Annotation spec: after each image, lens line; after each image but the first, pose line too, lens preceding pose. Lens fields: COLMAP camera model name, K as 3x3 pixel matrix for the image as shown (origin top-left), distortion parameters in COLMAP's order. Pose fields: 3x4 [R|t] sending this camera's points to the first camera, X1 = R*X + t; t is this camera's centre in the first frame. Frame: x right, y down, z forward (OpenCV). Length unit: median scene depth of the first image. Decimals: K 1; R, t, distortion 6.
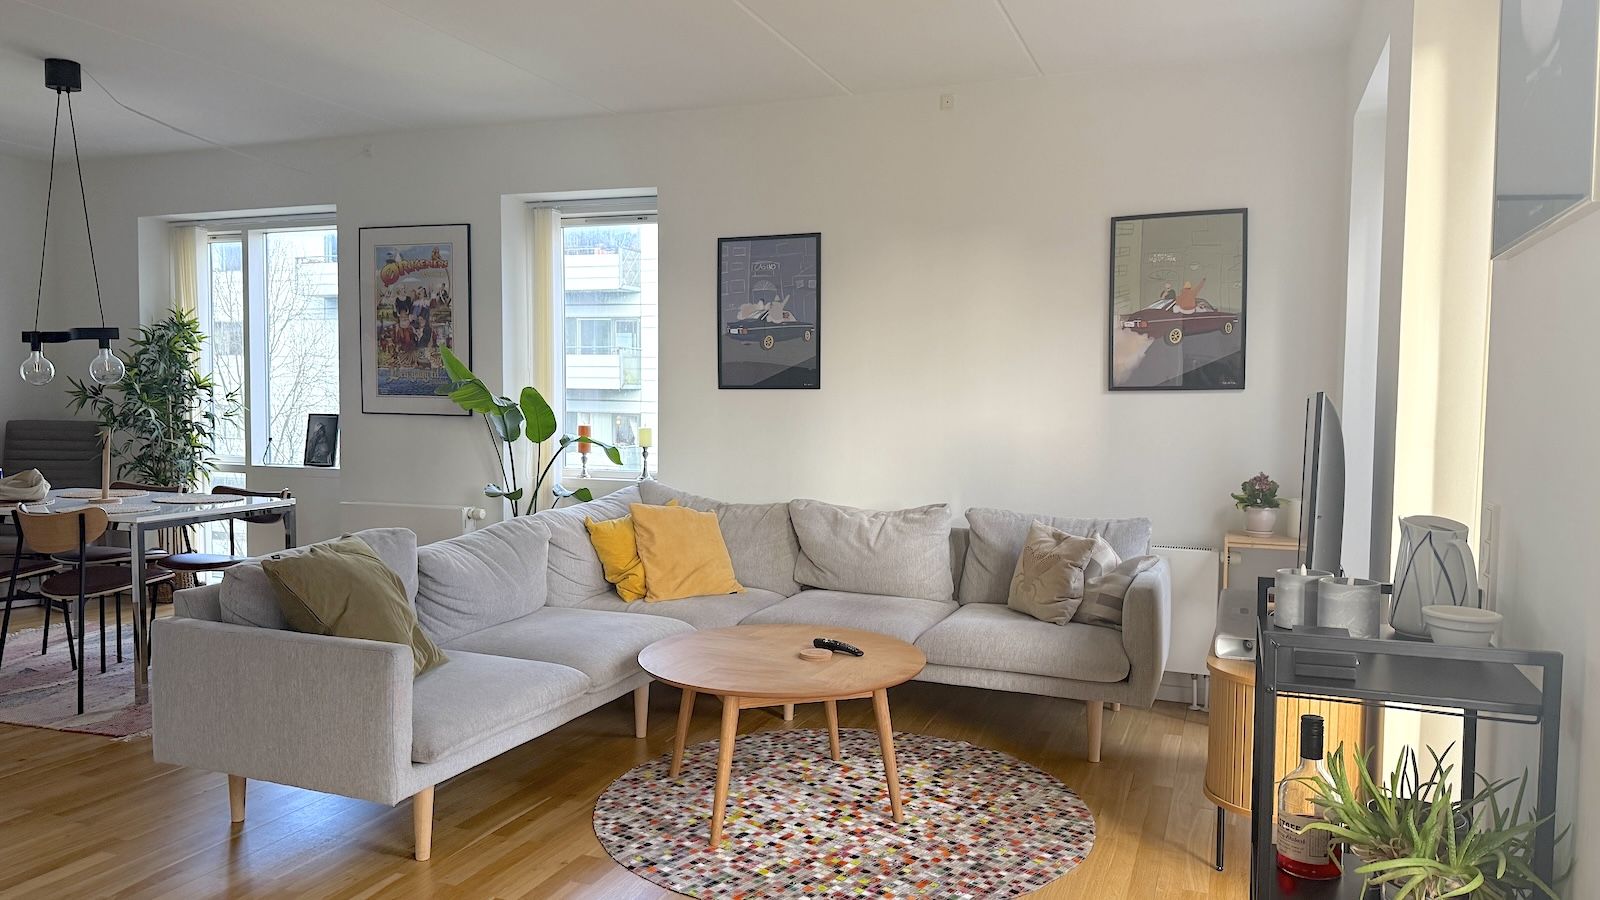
lens RADIAL K [[1139.7, 0, 800.0], [0, 1139.7, 449.8], [0, 0, 1]] dist [0.004569, 0.001178]
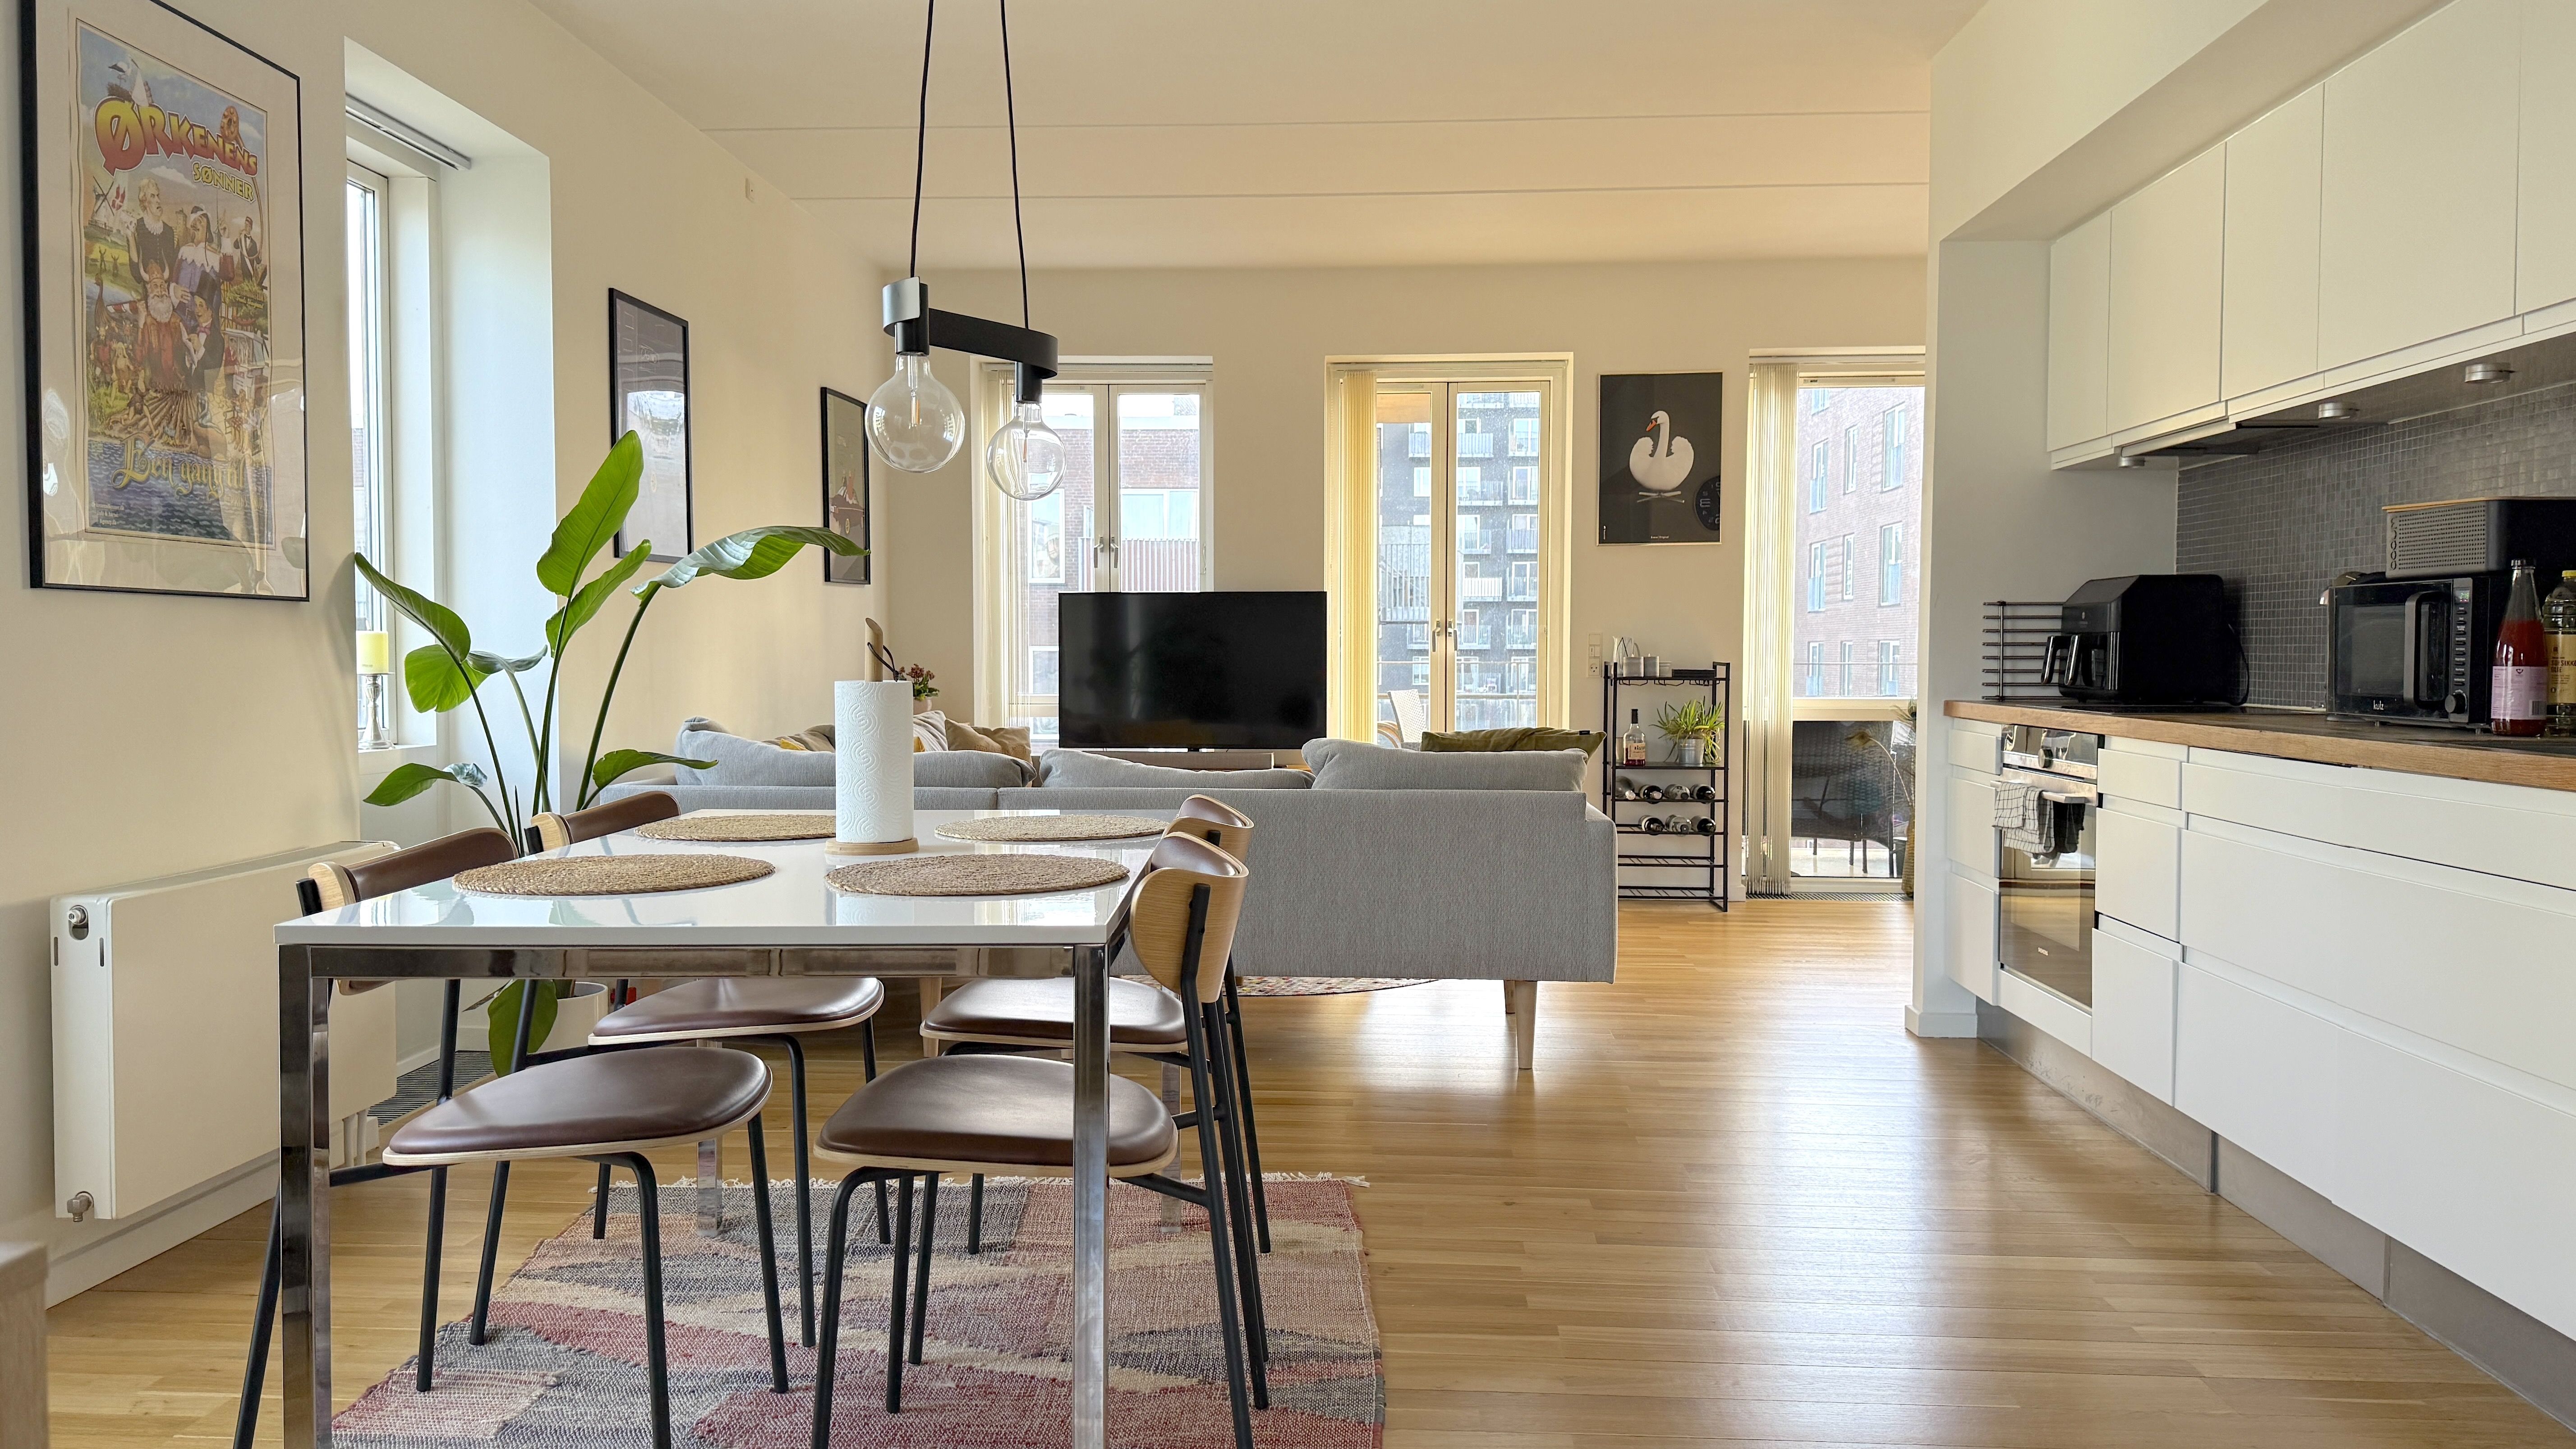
lens RADIAL K [[1834.9, 0, 1287.4], [0, 1834.9, 720.6], [0, 0, 1]] dist [0.004569, 0.001178]
pose [[-0.300932, -0.048924, 0.952390, -0.940196], [0.050278, 0.996480, 0.067075, -0.014516], [-0.952319, 0.068069, -0.297413, 0.865663]]
